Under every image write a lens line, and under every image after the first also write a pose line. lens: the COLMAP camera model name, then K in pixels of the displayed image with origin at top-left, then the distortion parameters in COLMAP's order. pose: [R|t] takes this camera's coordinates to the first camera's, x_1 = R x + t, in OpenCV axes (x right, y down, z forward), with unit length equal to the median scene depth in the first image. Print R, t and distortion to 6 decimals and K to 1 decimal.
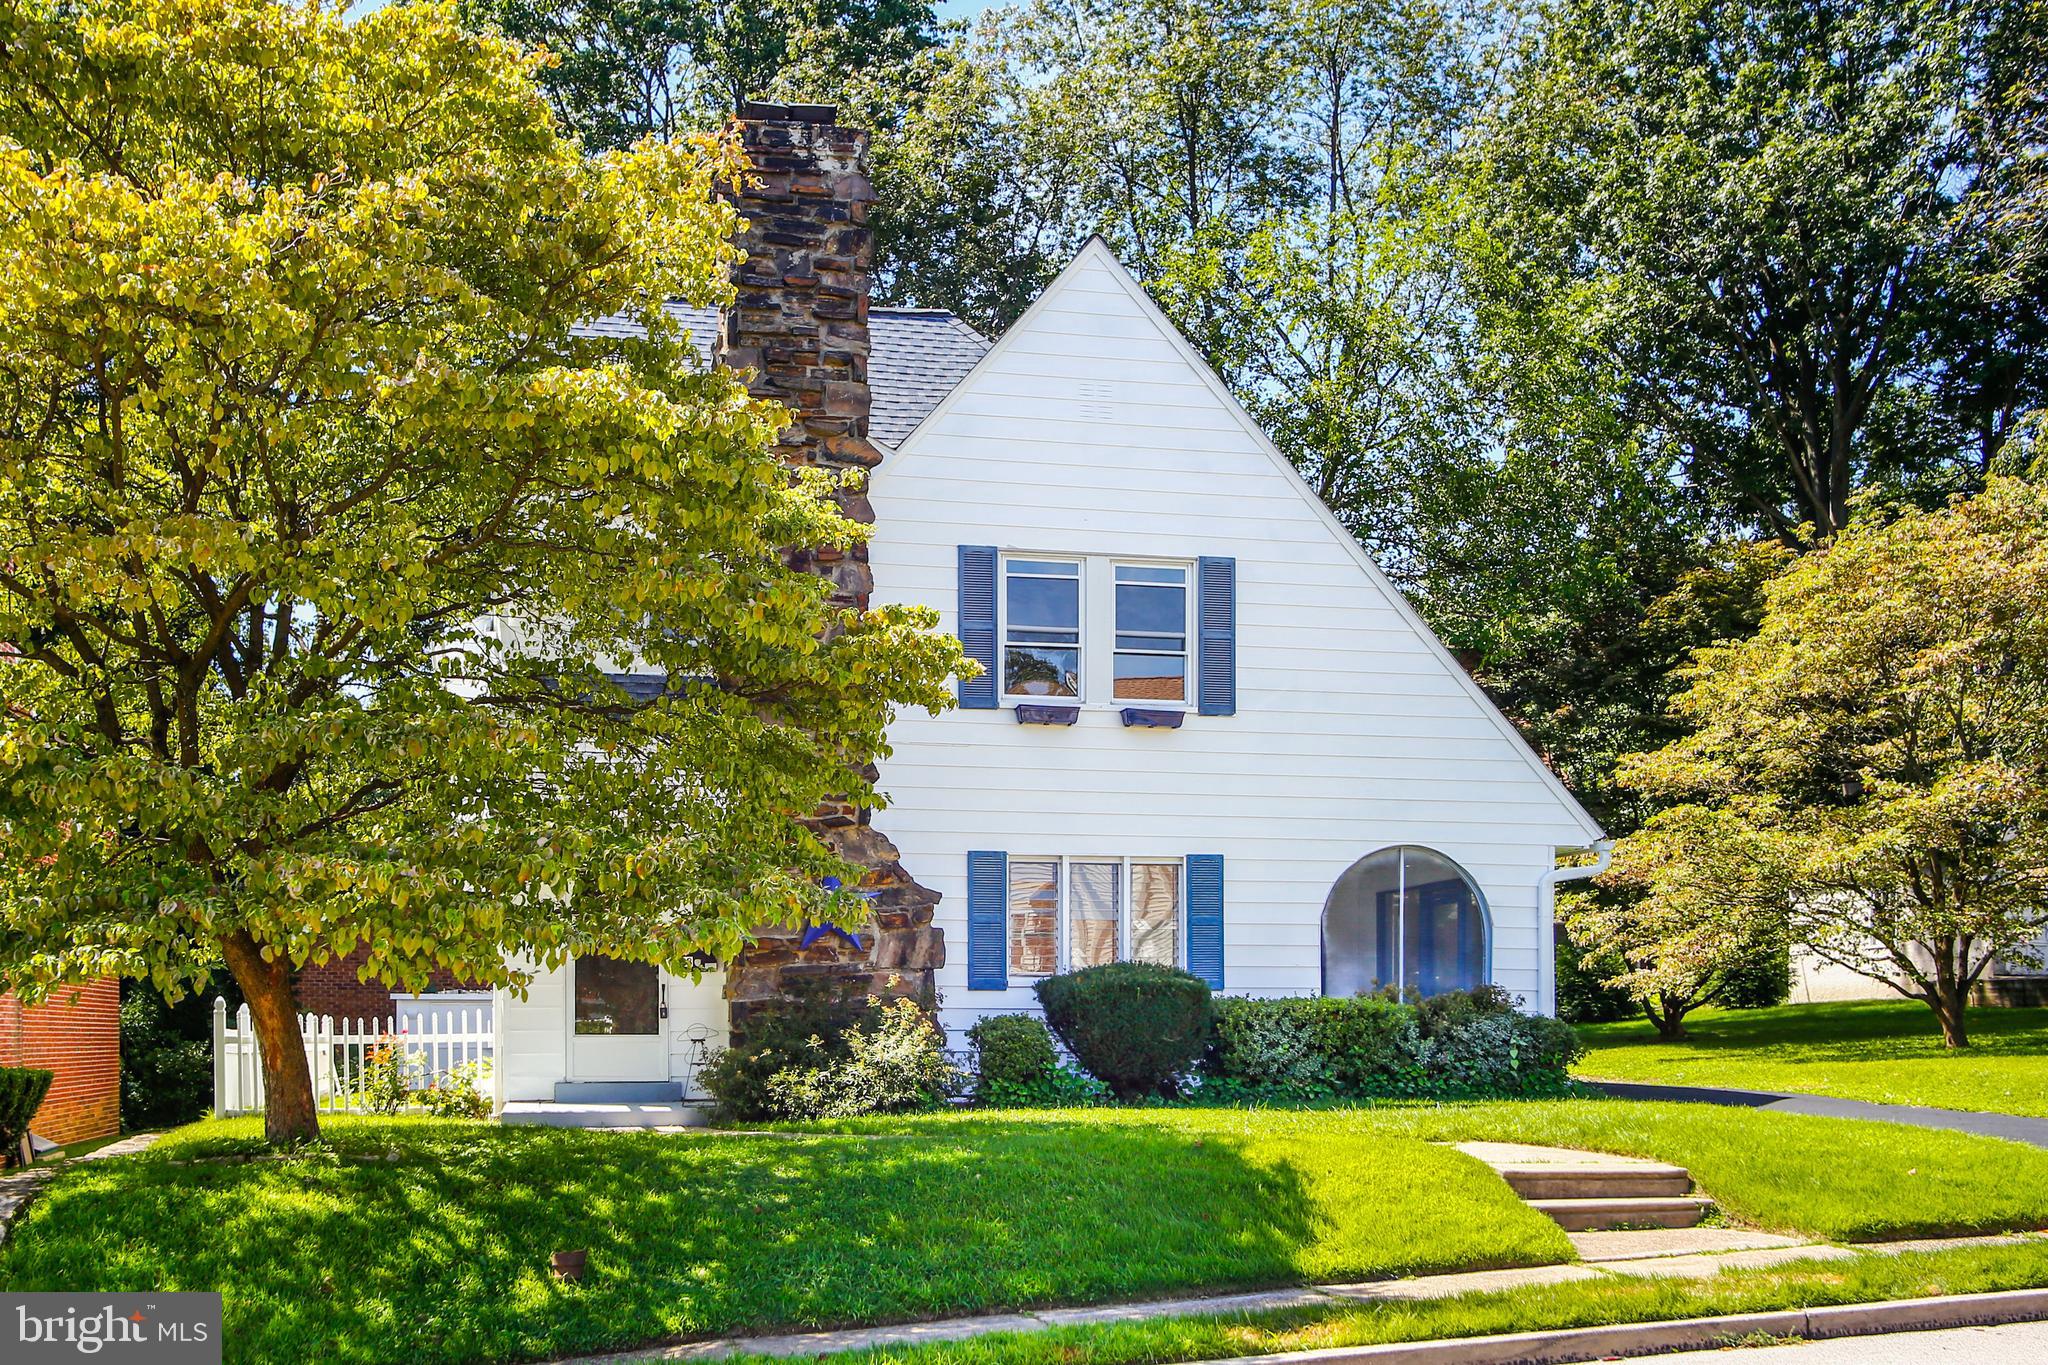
lens RADIAL K [[2042.5, 0, 945.1], [0, 2042.5, 891.2], [0, 0, 1]] dist [0.034563, 0.046628]
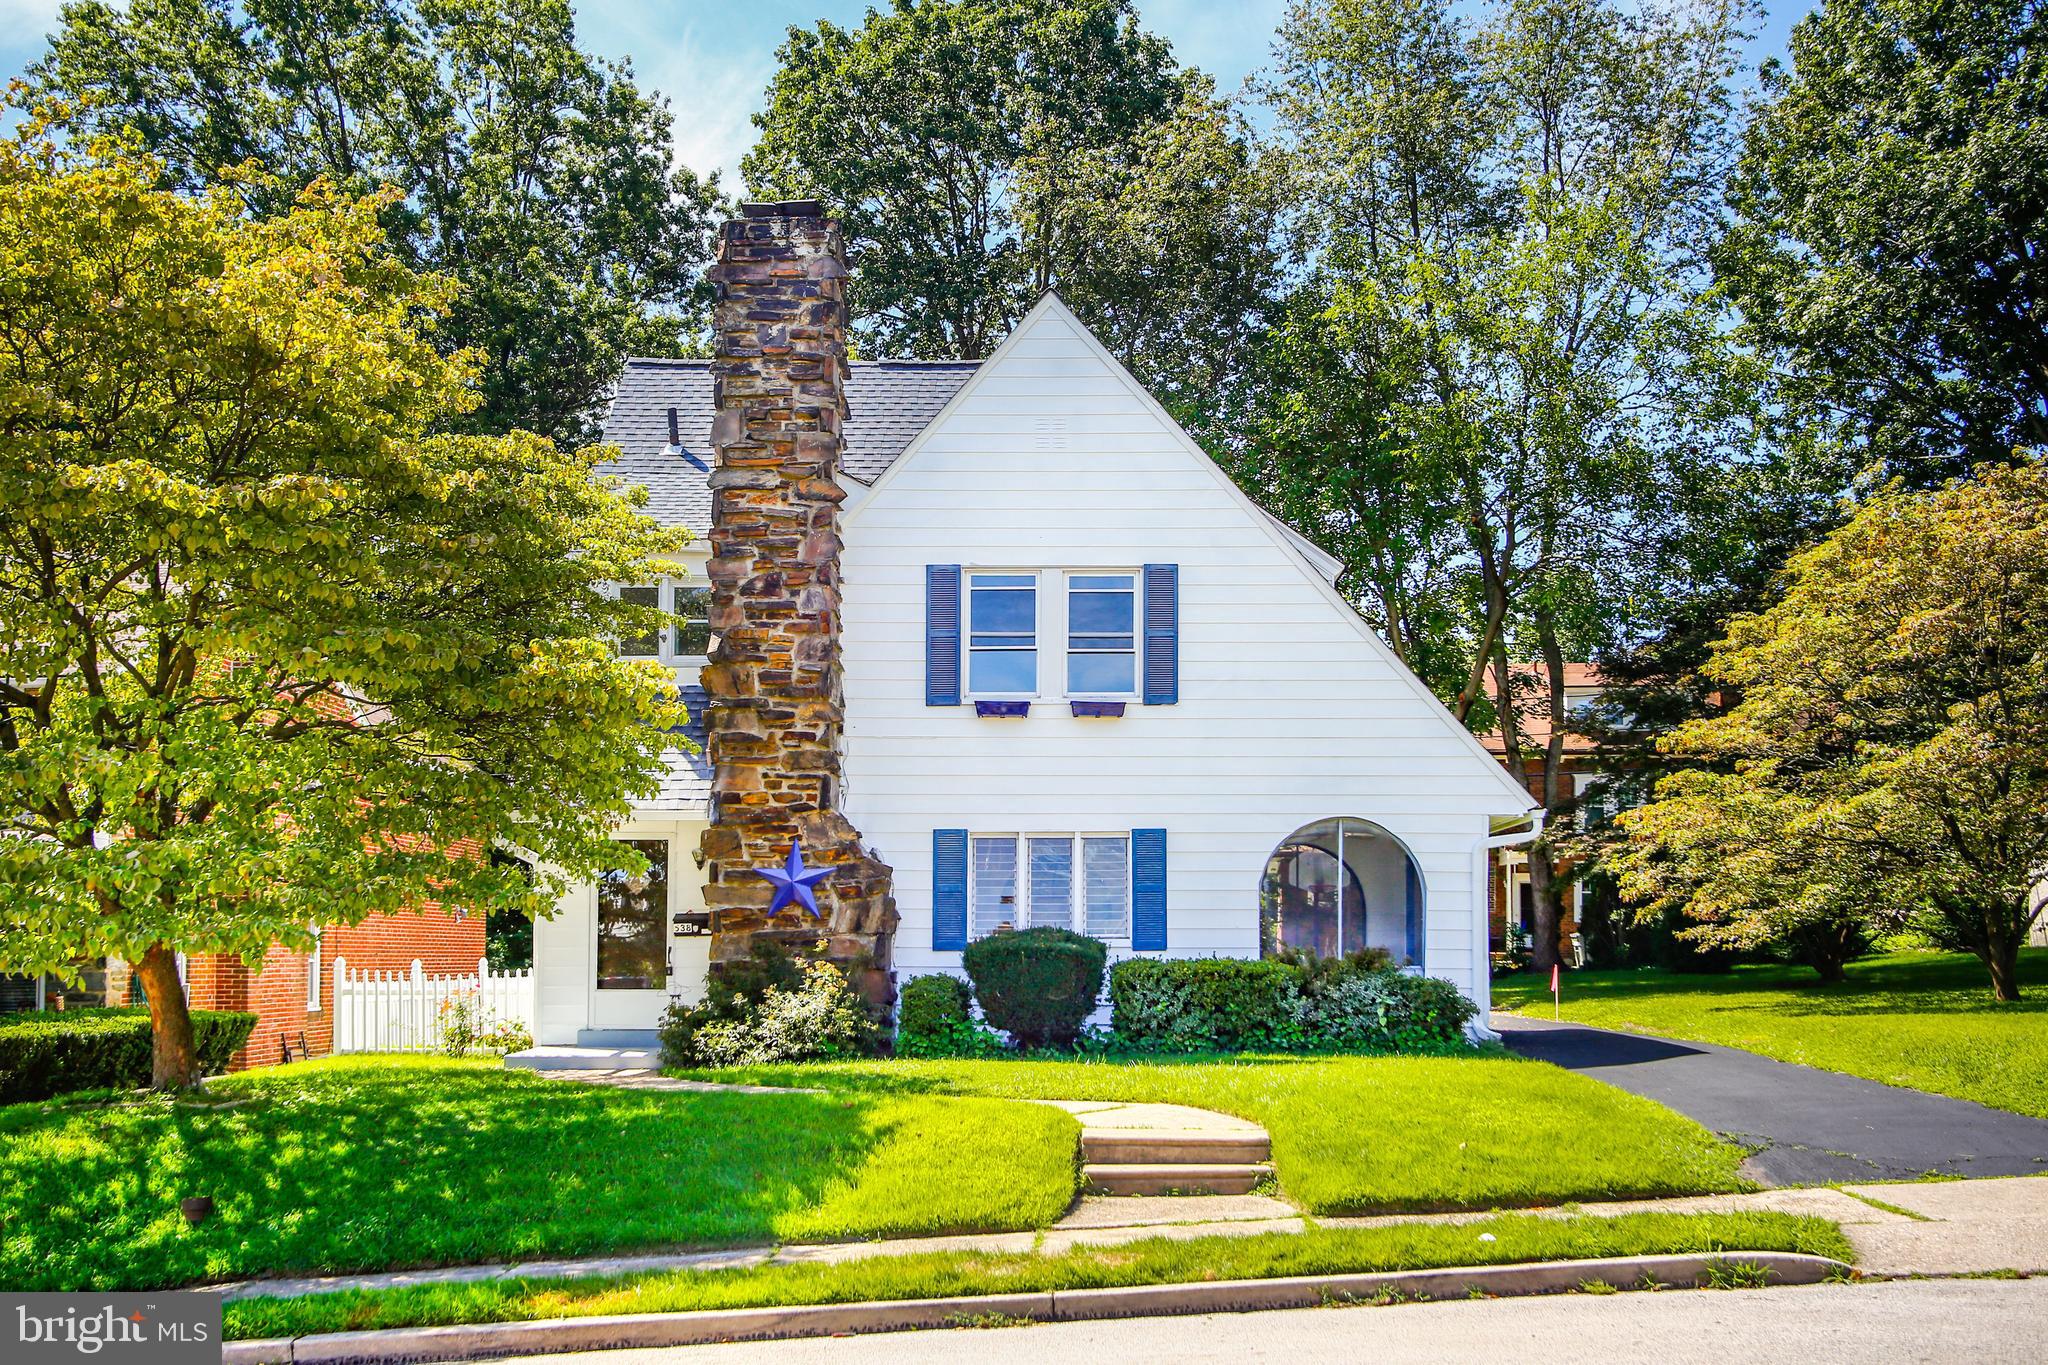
lens RADIAL K [[1734.8, 0, 1060.1], [0, 1734.8, 787.9], [0, 0, 1]] dist [0.034797, 0.016483]
pose [[0.976920, -0.020139, -0.212656, 0.295188], [0.014064, 0.999450, -0.030041, -0.012956], [0.213144, 0.026357, 0.976665, 0.061926]]
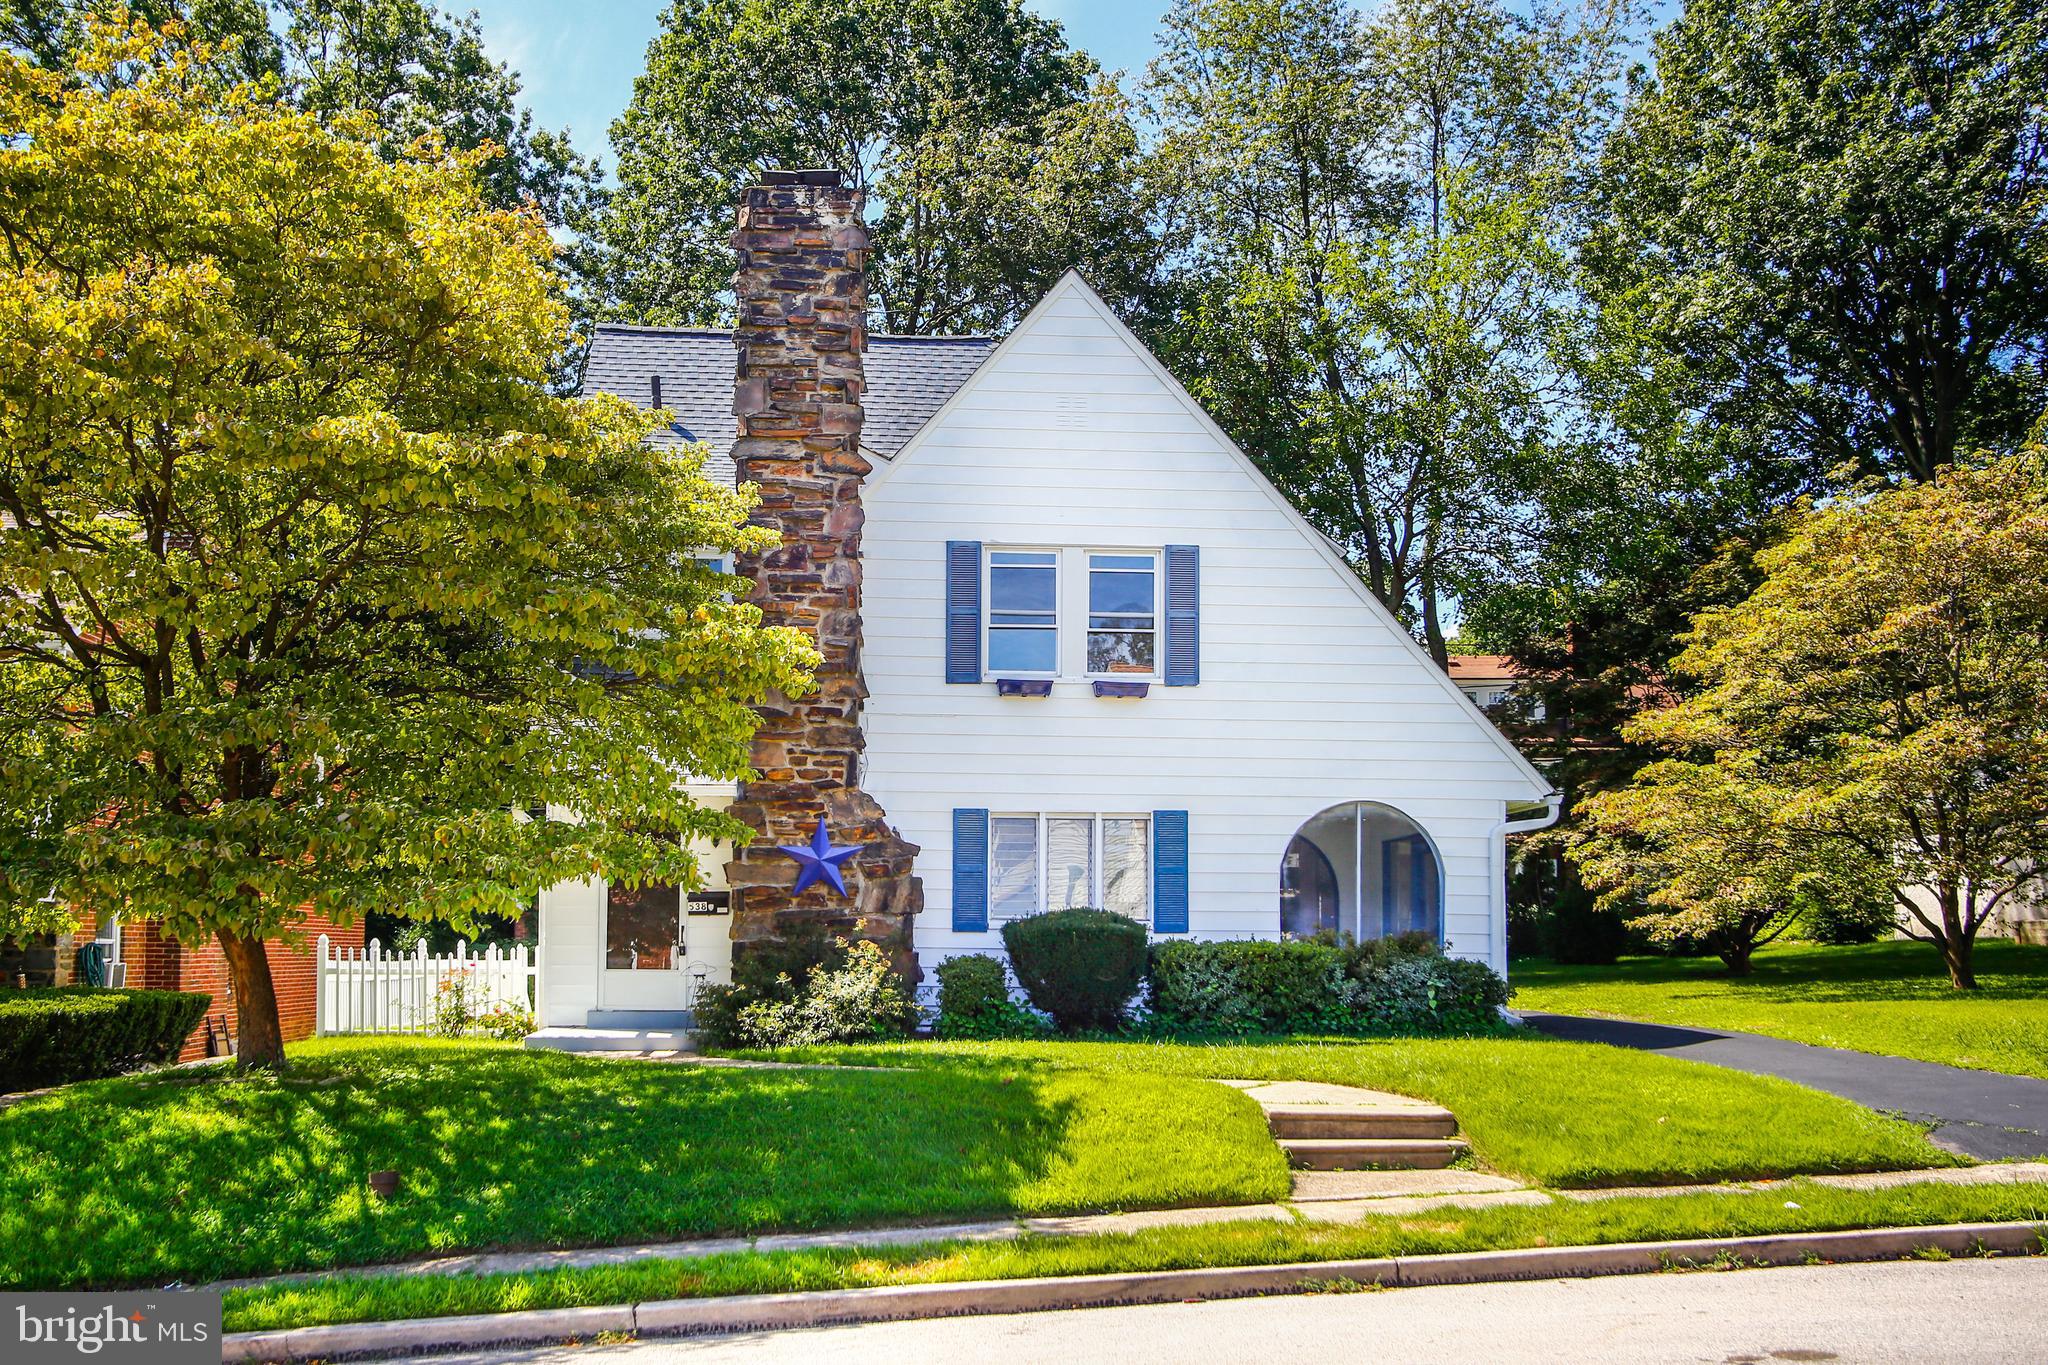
lens RADIAL K [[1776.2, 0, 958.8], [0, 1776.2, 753.2], [0, 0, 1]] dist [0.020864, 0.060120]
pose [[0.989447, -0.009420, -0.144590, 0.160311], [0.003293, 0.999089, -0.042552, -0.008672], [0.144859, 0.041626, 0.988576, 0.025010]]
